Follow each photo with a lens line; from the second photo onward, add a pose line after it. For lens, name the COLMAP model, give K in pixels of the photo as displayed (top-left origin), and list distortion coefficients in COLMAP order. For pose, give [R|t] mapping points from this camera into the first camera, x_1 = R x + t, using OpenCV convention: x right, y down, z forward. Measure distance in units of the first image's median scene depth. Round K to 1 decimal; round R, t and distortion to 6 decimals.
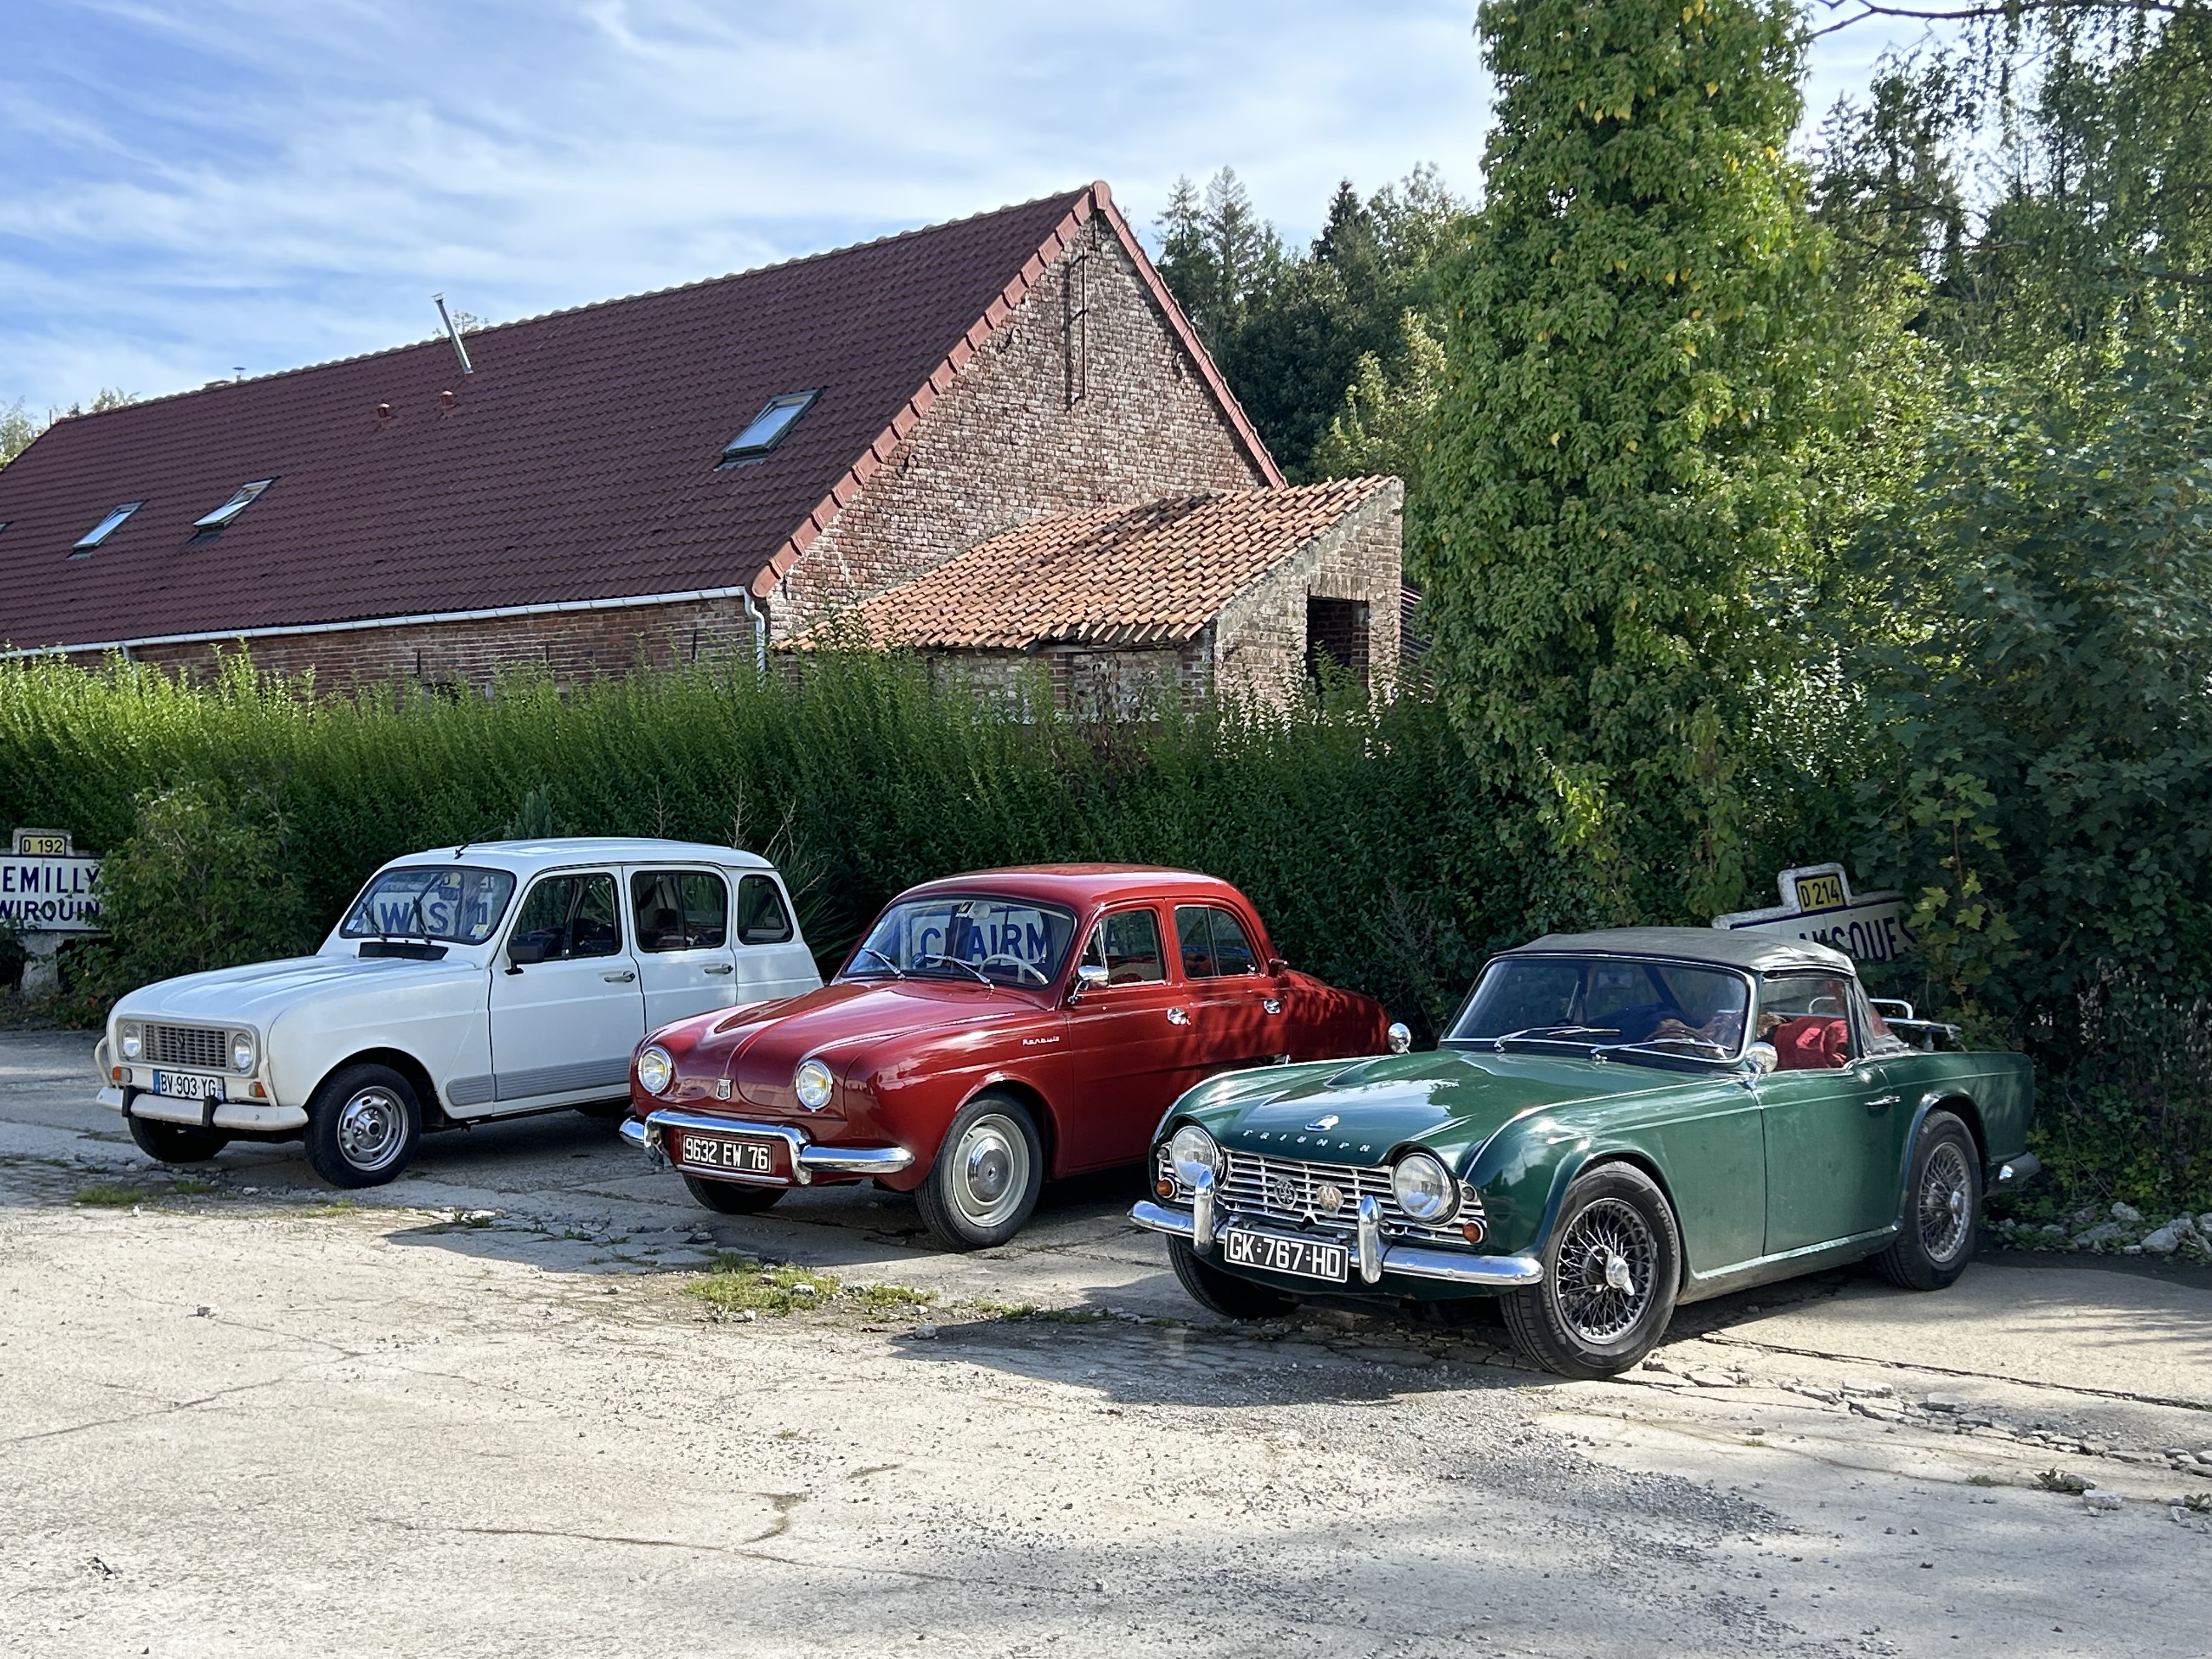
lens RADIAL K [[2555.4, 0, 1106.0], [0, 2555.4, 829.5], [0, 0, 1]] dist [0.216848, -0.660818]
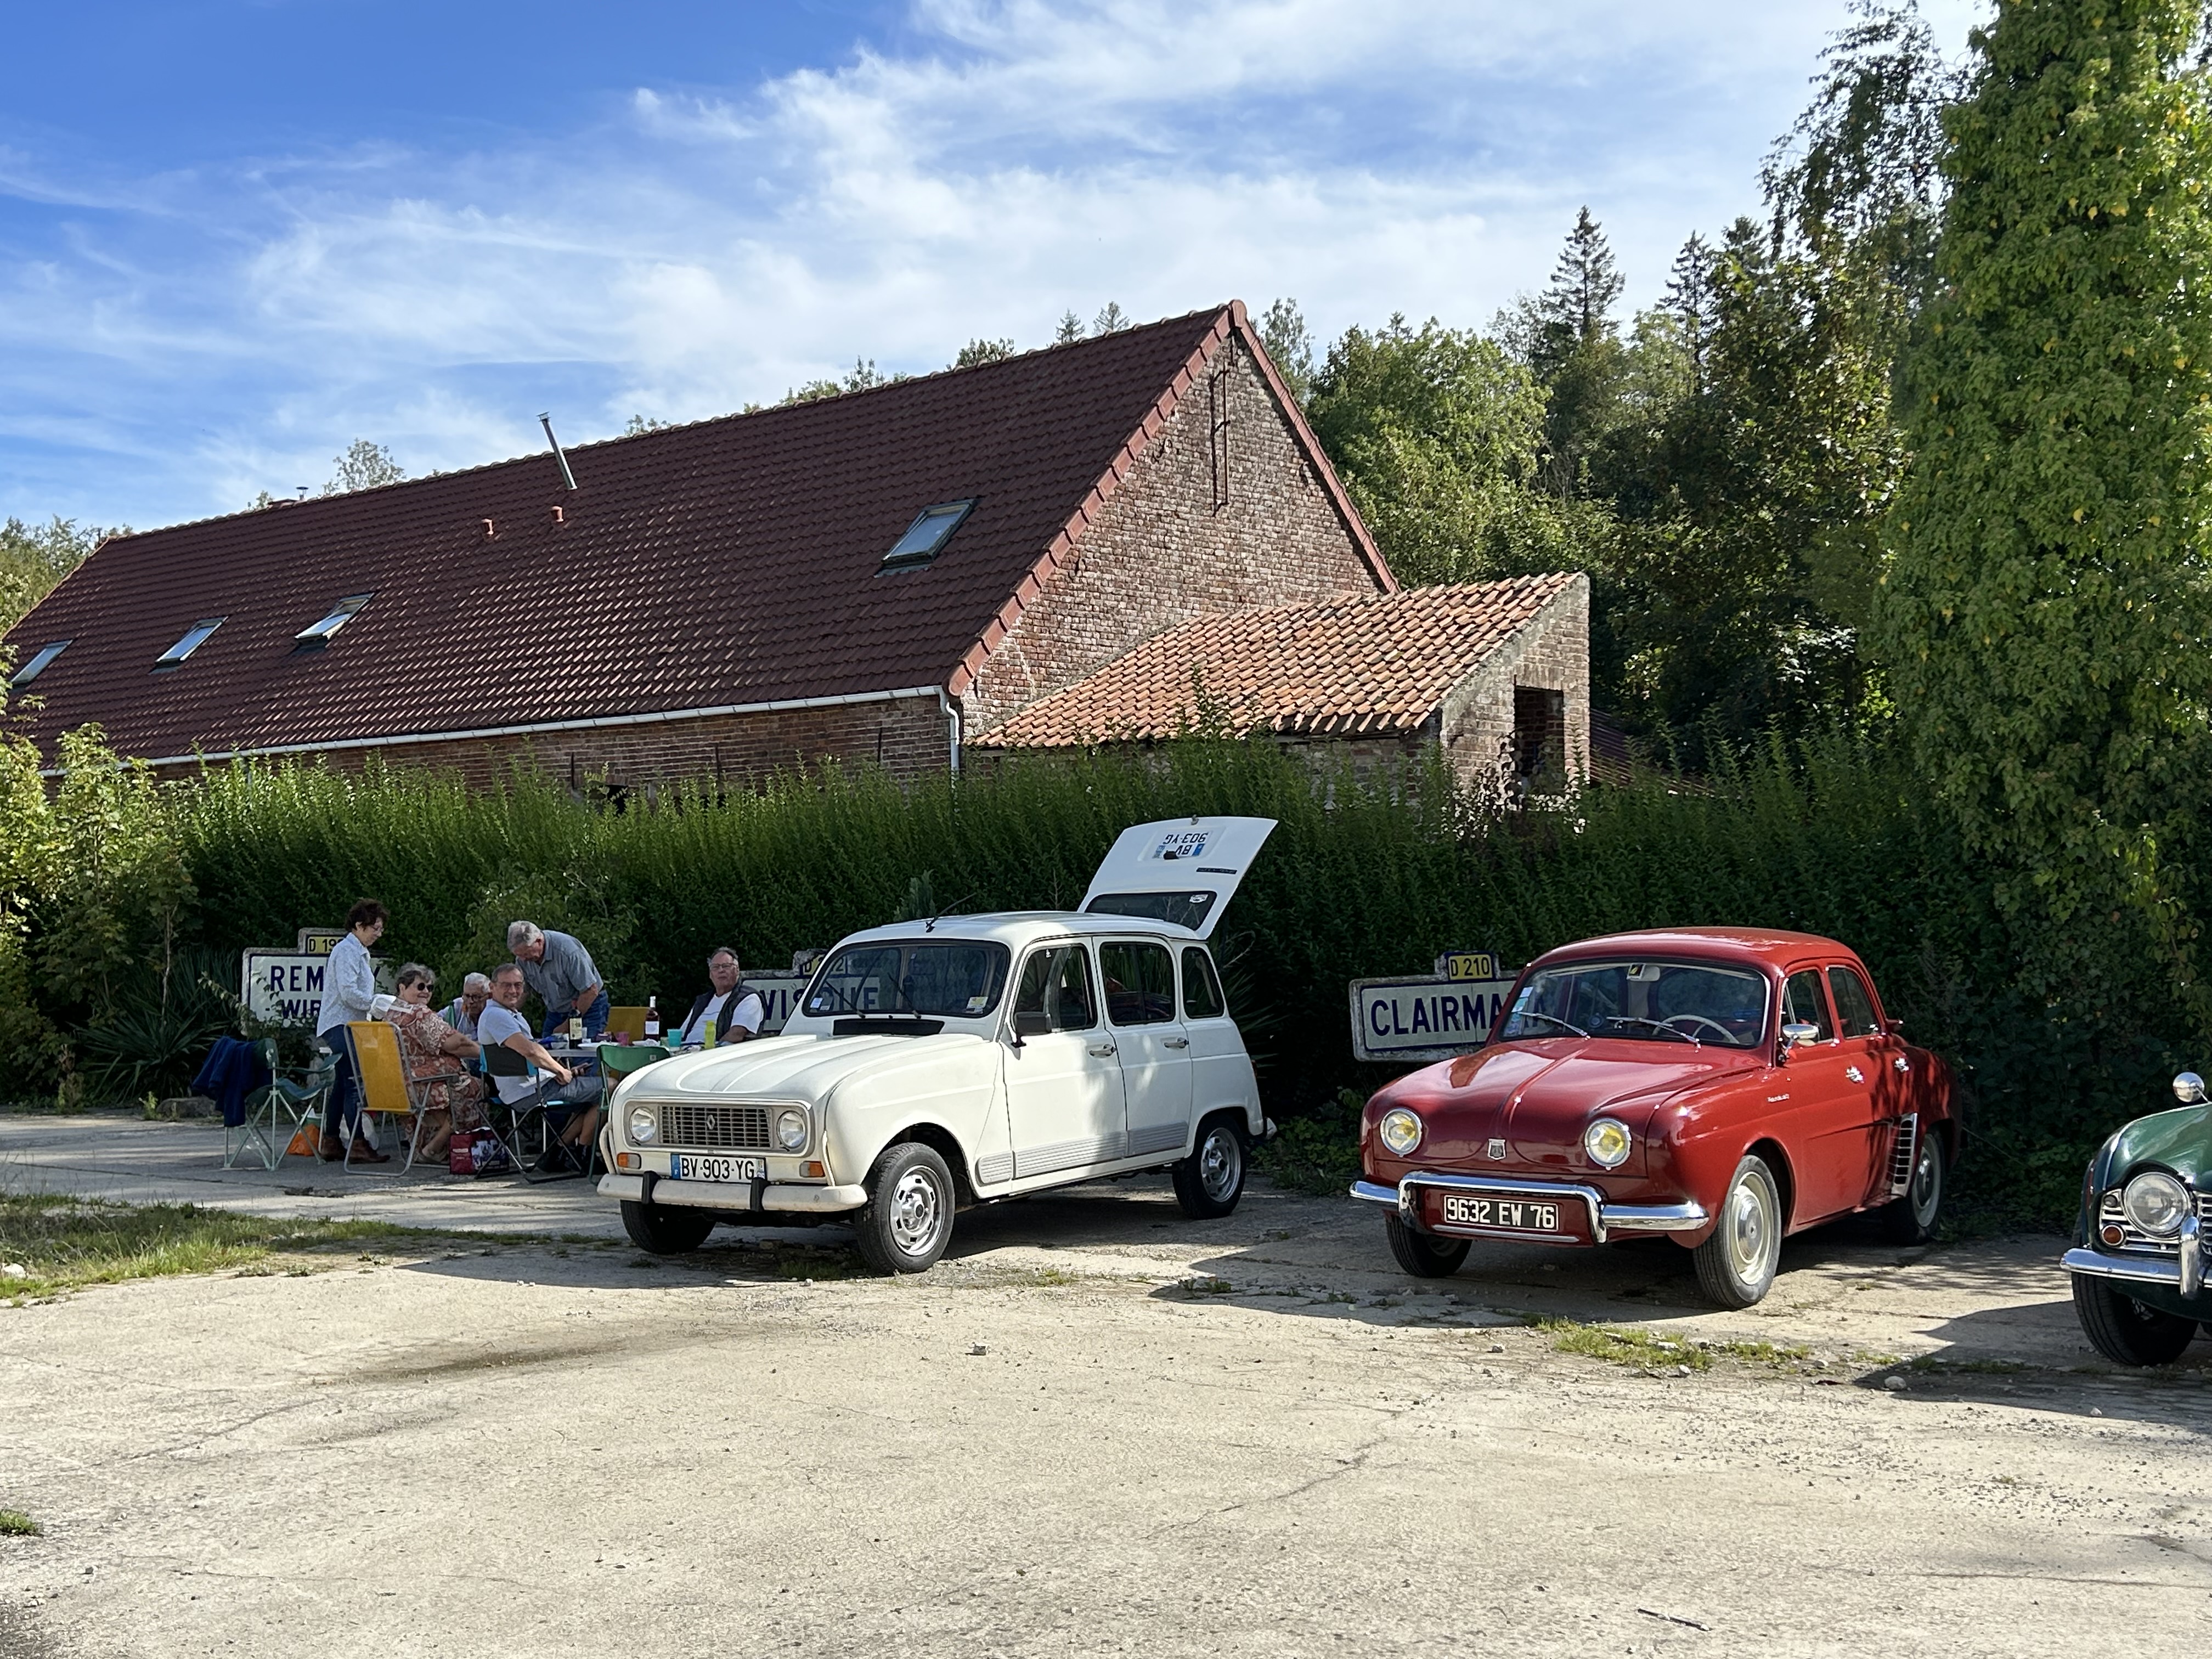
lens RADIAL K [[2441.8, 0, 1106.0], [0, 2441.8, 829.5], [0, 0, 1]] dist [0.176897, -0.431588]
pose [[0.998020, -0.014215, 0.061277, -0.145018], [0.016715, 0.999041, -0.040477, 0.004783], [-0.060643, 0.041421, 0.997300, 0.015960]]
